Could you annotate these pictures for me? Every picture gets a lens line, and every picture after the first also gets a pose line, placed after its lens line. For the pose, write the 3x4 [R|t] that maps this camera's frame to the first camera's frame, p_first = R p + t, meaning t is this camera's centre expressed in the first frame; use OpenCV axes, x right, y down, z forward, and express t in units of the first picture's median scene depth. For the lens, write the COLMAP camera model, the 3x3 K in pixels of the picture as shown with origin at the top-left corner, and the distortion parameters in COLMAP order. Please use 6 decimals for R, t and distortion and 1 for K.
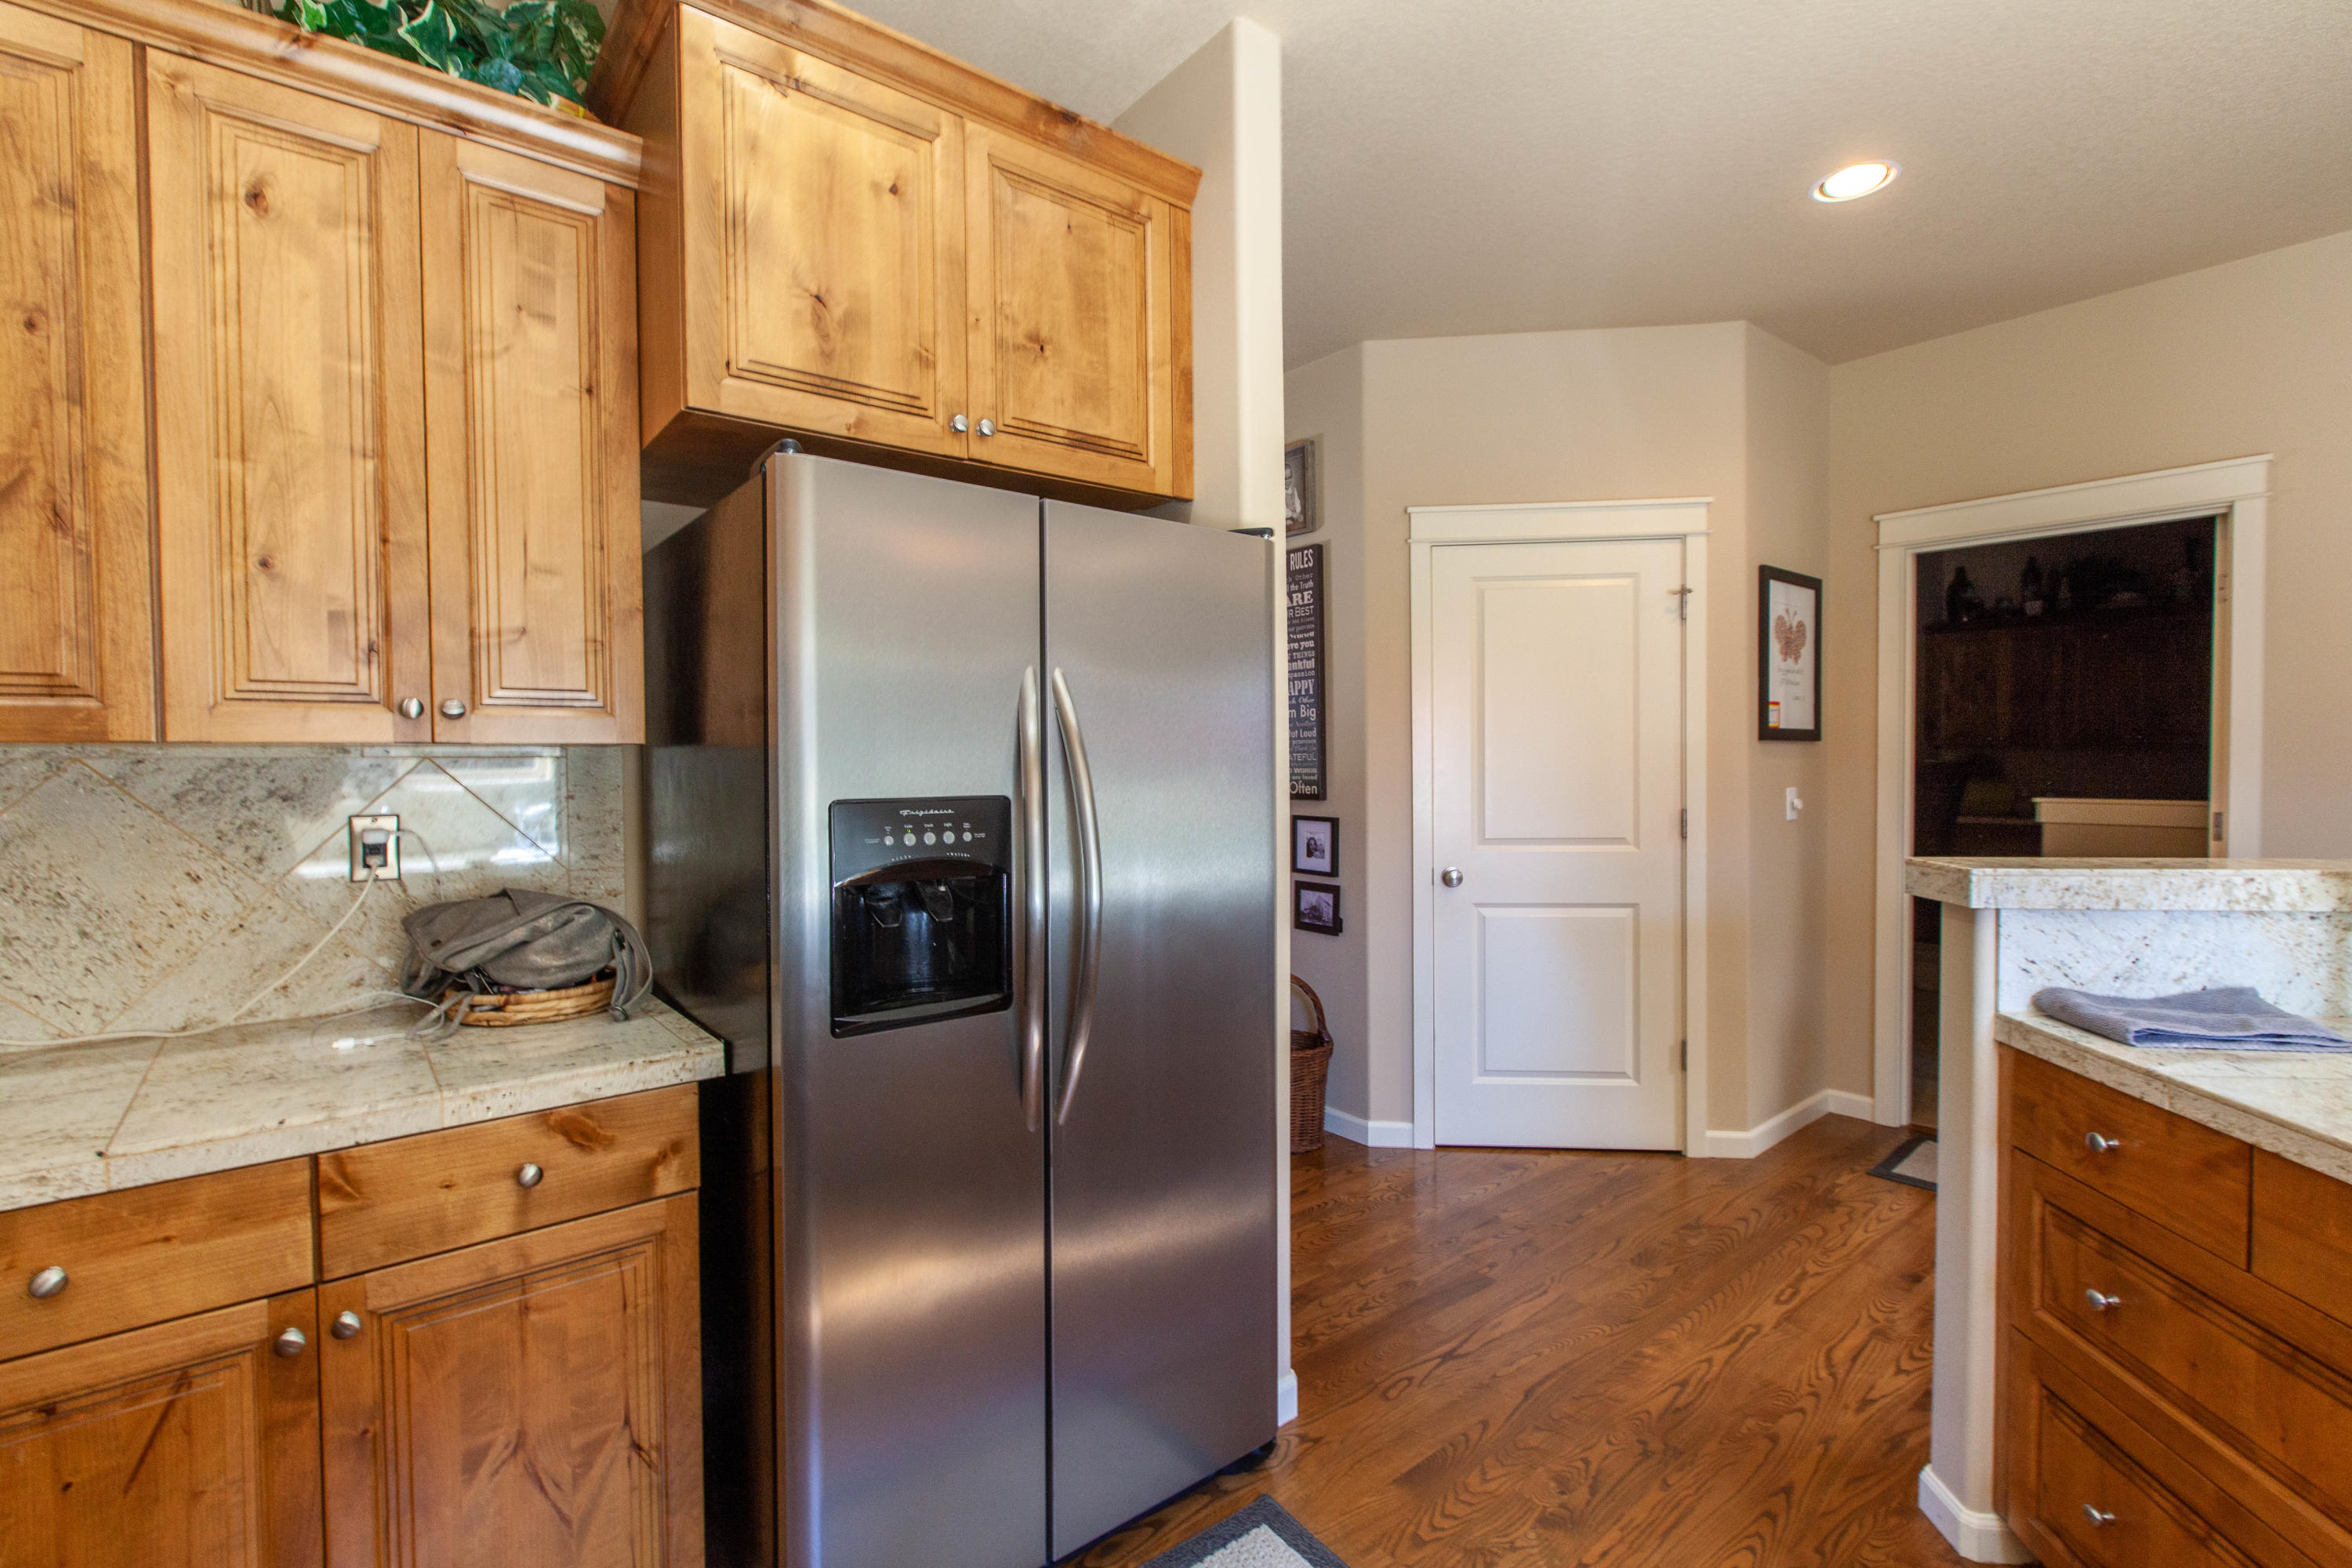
lens RADIAL K [[1065.1, 0, 1168.4], [0, 1065.1, 780.7], [0, 0, 1]] dist [-0.002737, -0.000413]
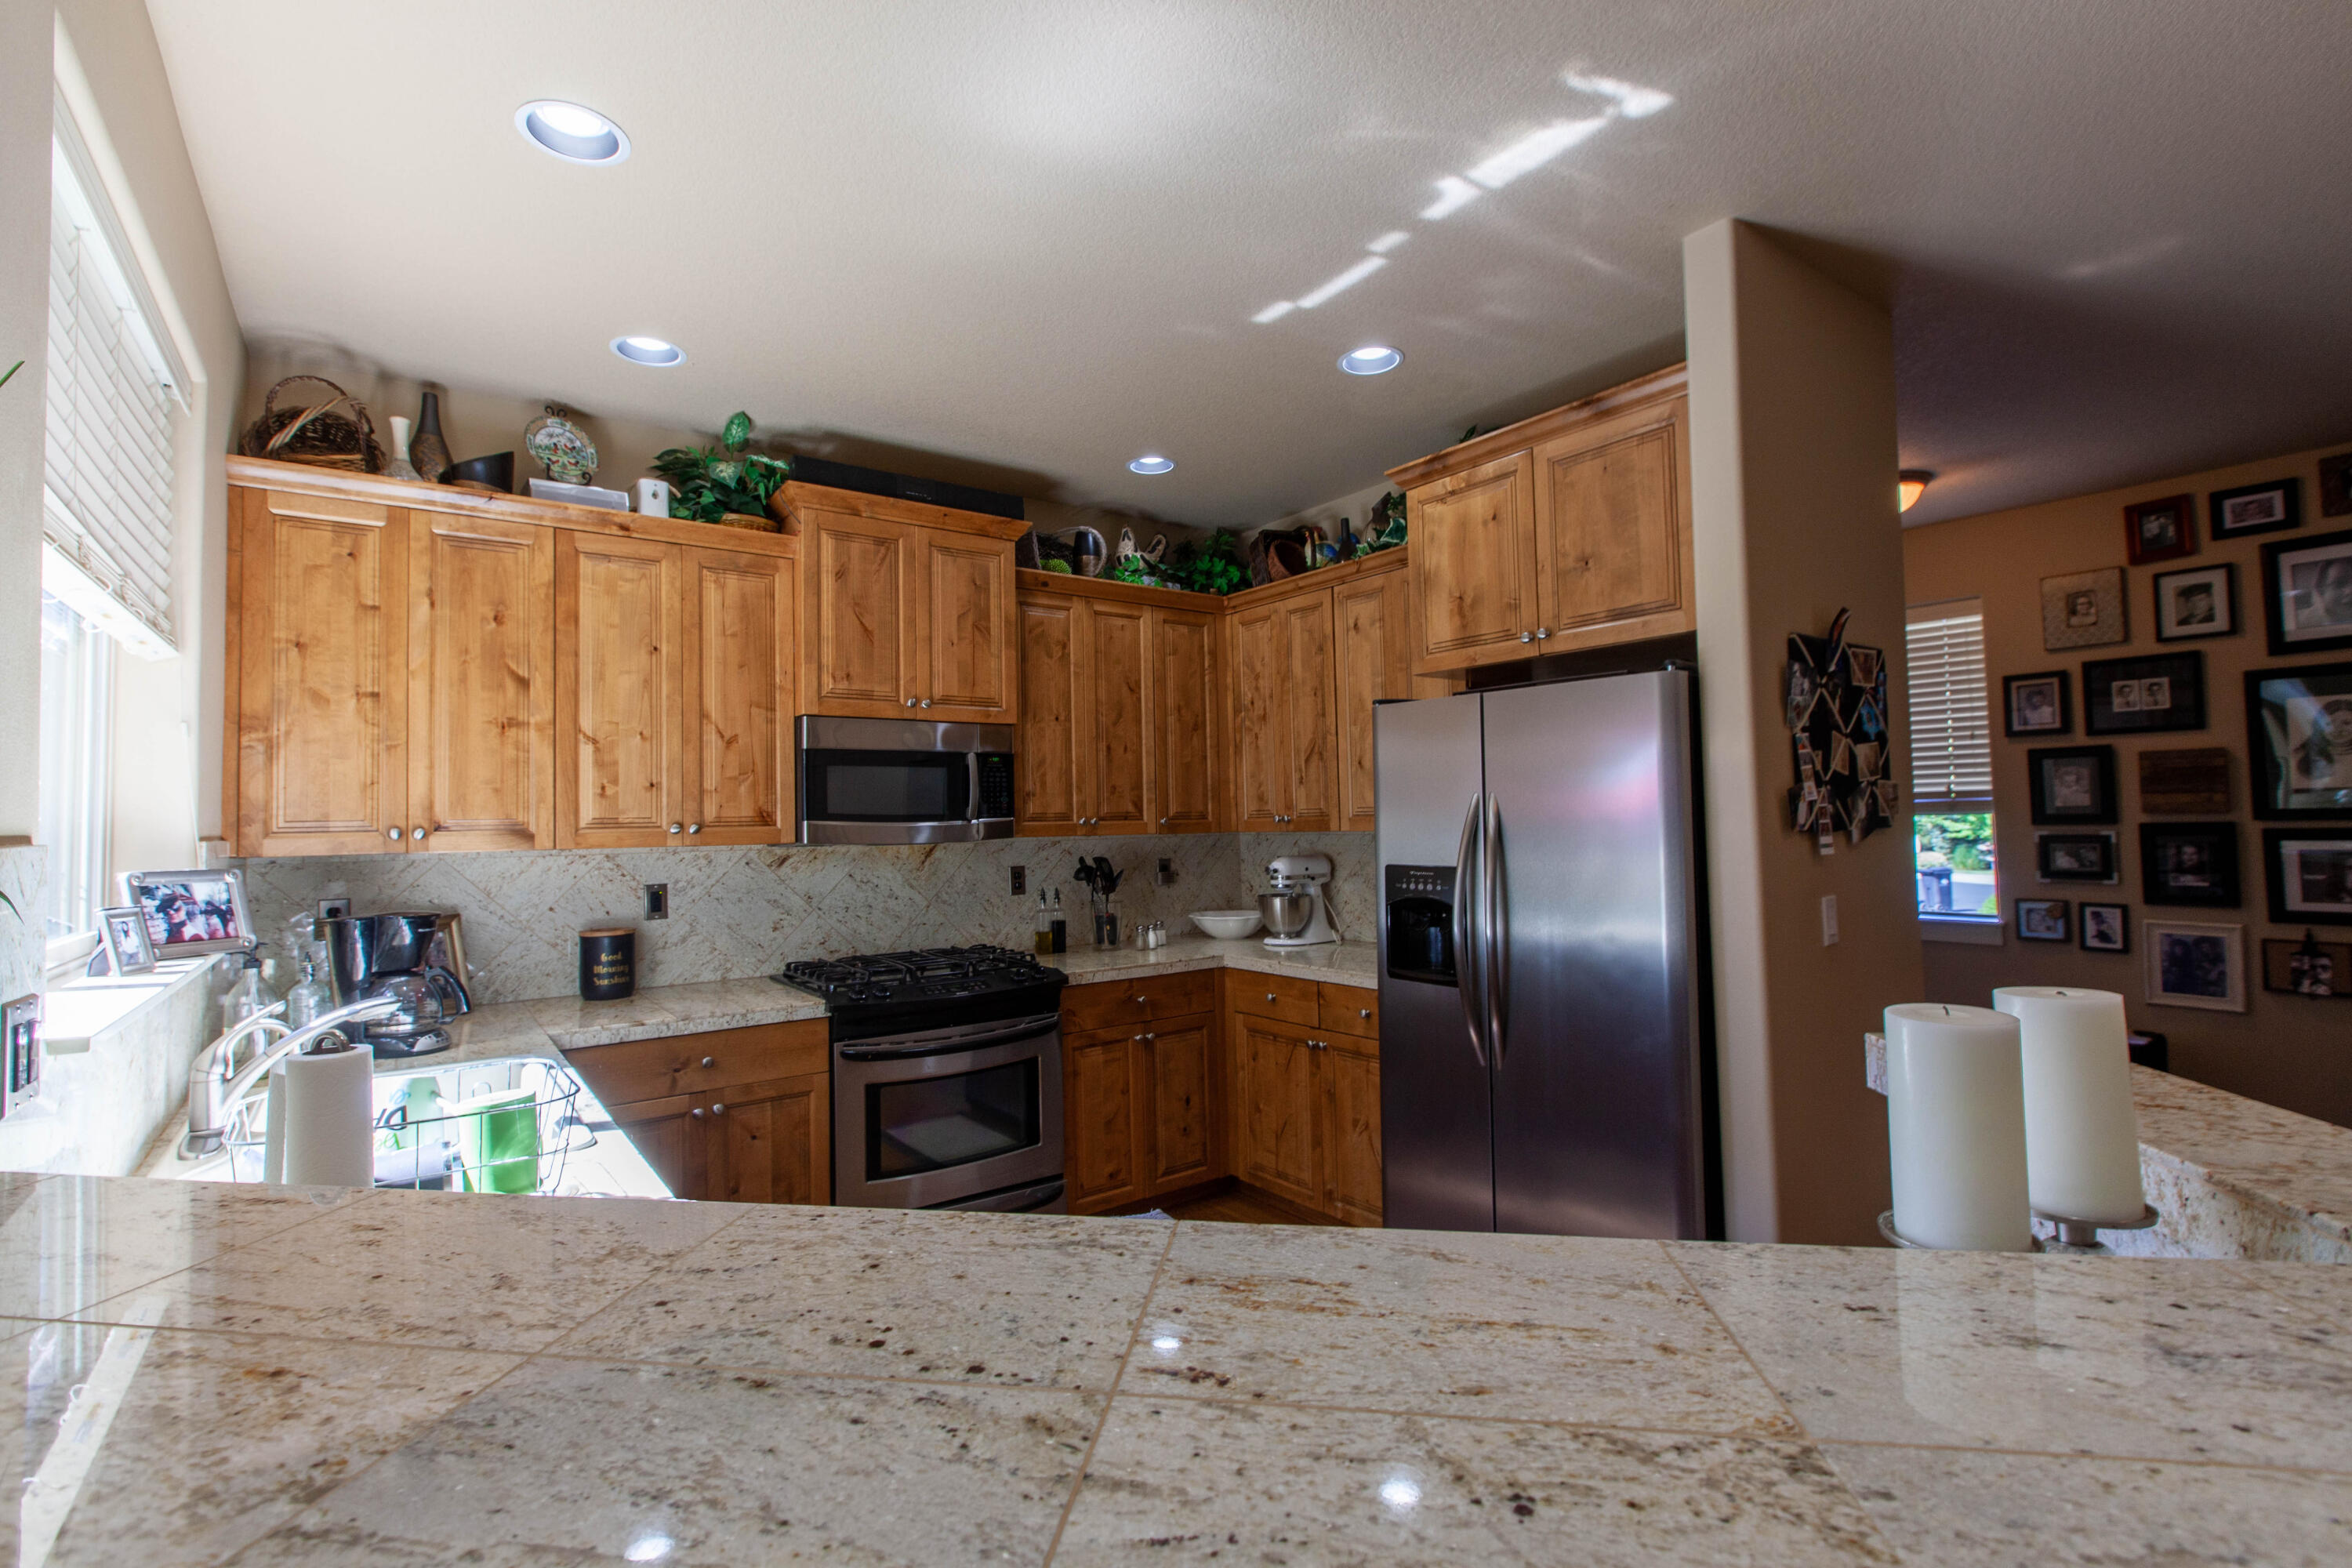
lens RADIAL K [[1065.1, 0, 1158.4], [0, 1065.1, 783.0], [0, 0, 1]] dist [-0.002737, -0.000413]
pose [[-0.050819, -0.026636, -0.998353, 1.709031], [-0.001721, 0.999645, -0.026583, -0.080332], [0.998706, 0.000368, -0.050847, 0.607583]]
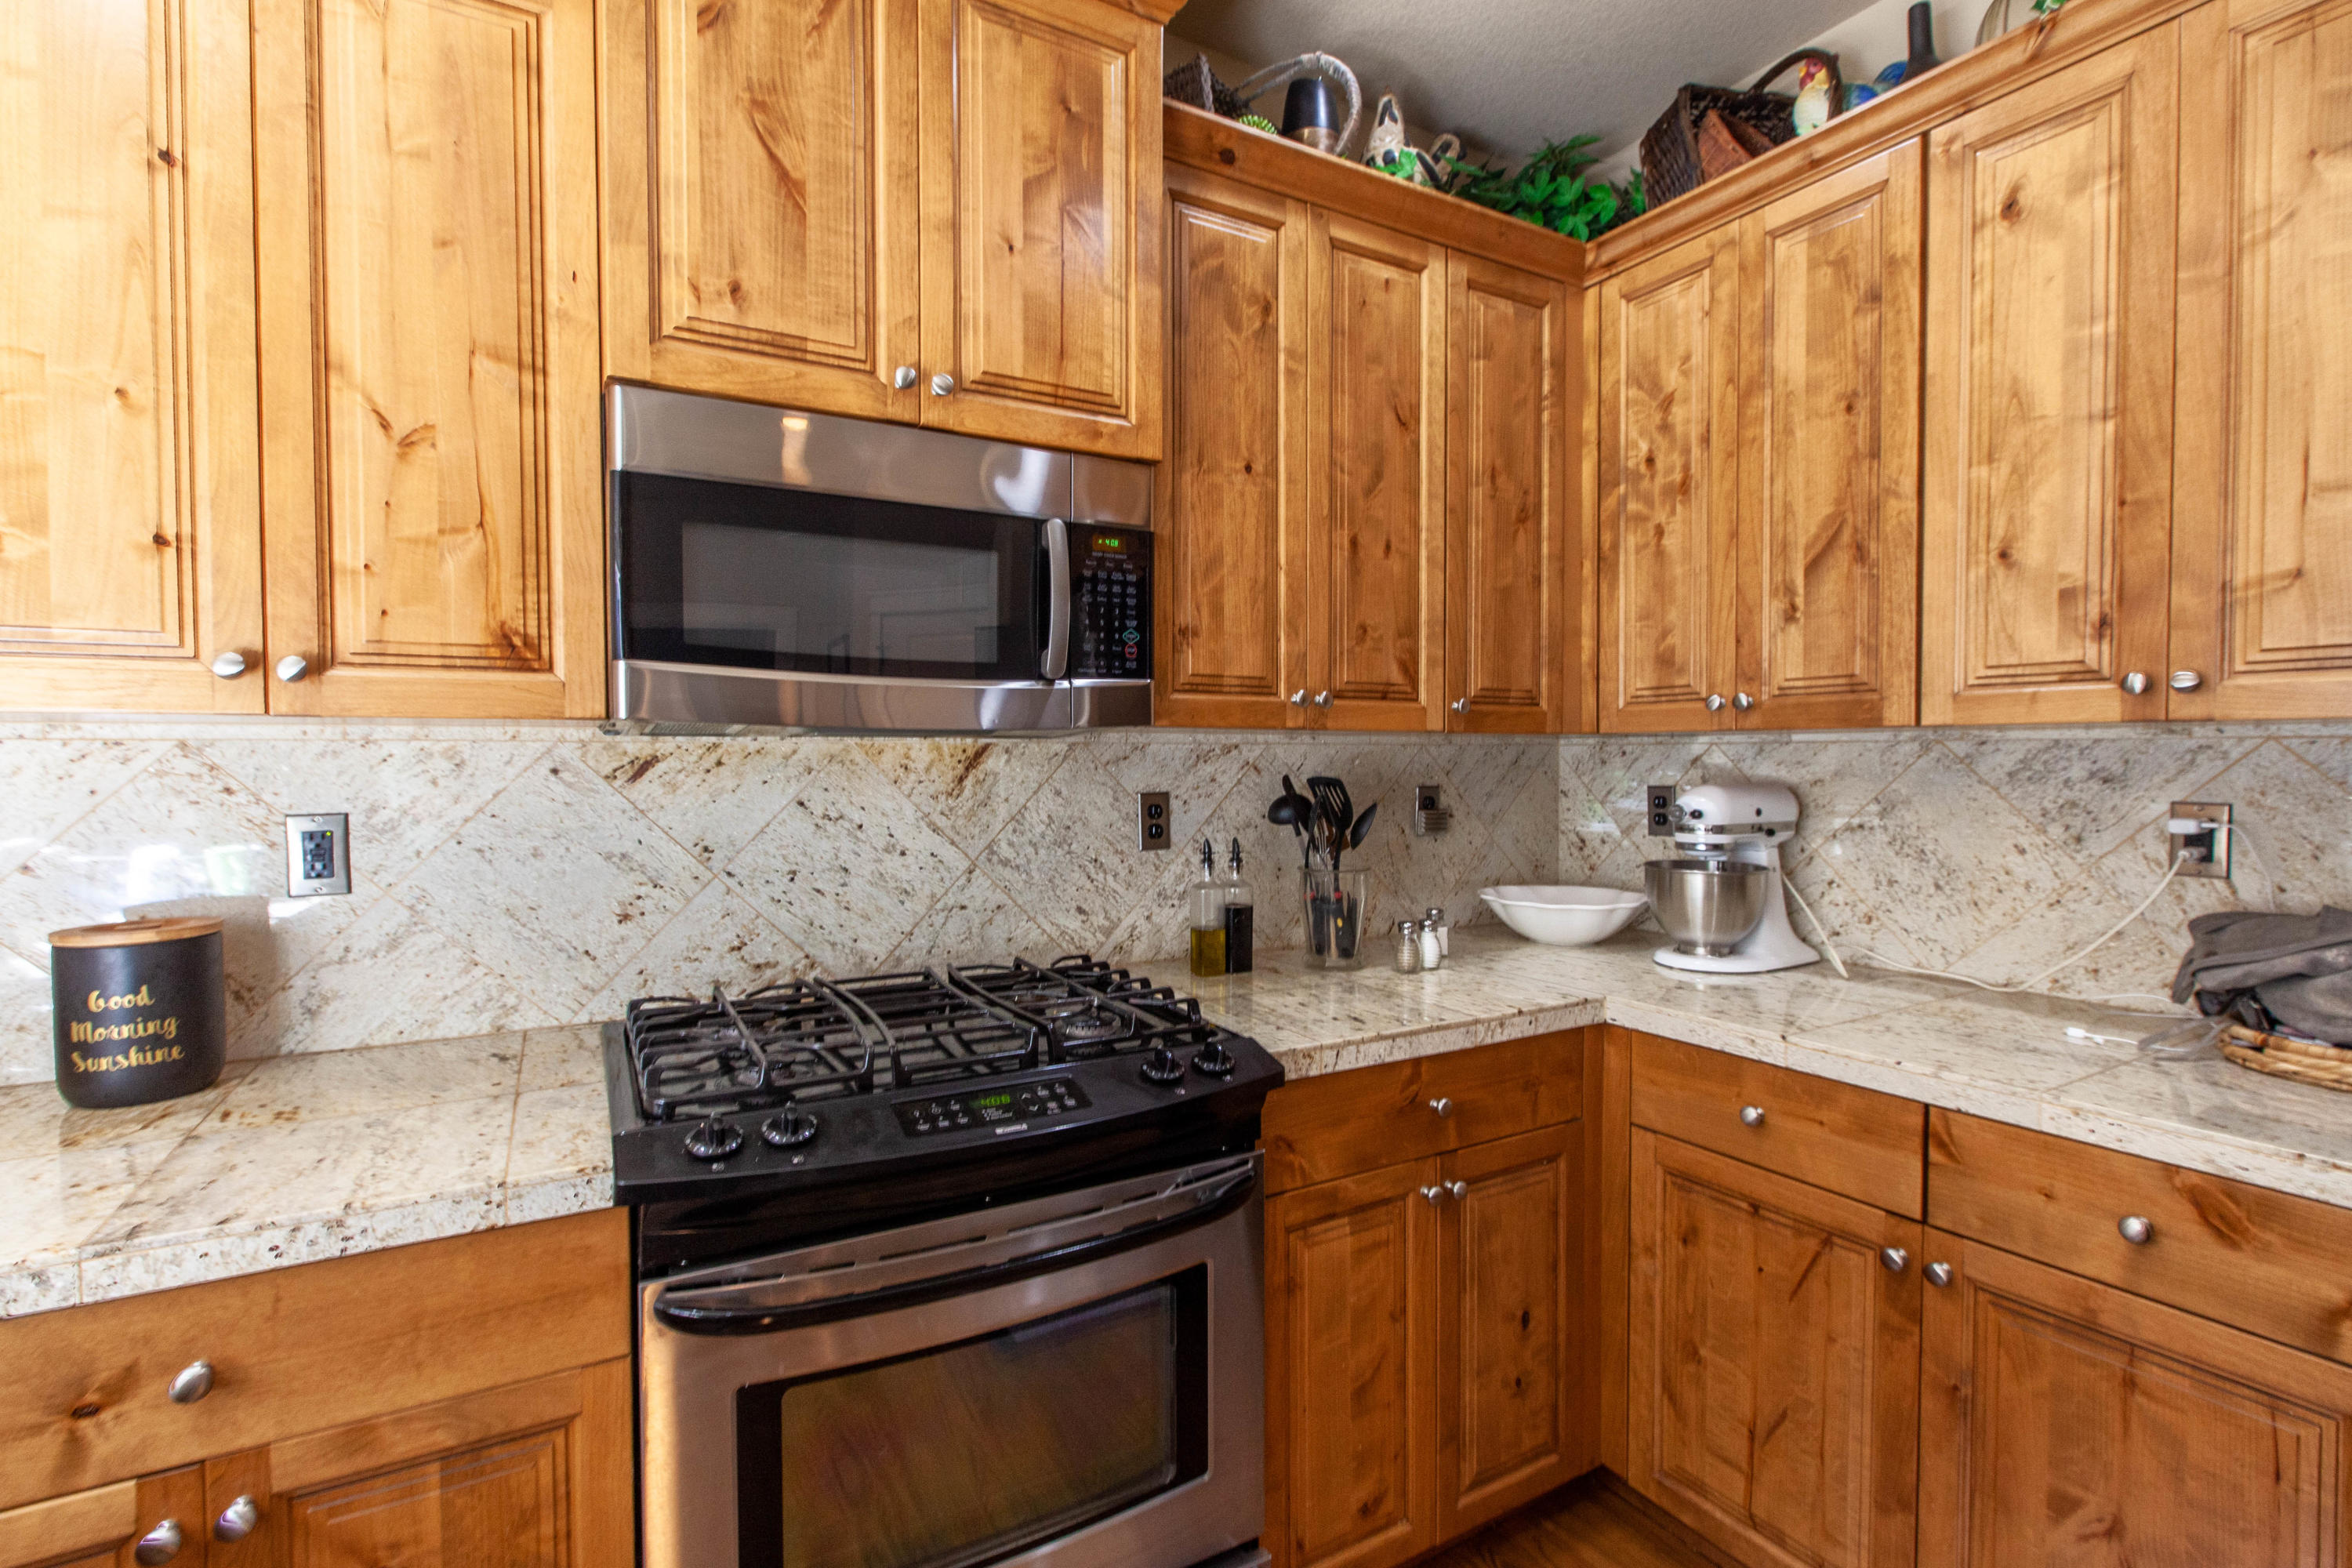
lens RADIAL K [[1065.1, 0, 1151.9], [0, 1065.1, 785.1], [0, 0, 1]] dist [-0.002737, -0.000413]
pose [[-0.172535, 0.036343, -0.984333, 0.328346], [-0.018454, 0.999024, 0.040120, -0.002347], [0.984831, 0.025087, -0.171696, 0.336187]]
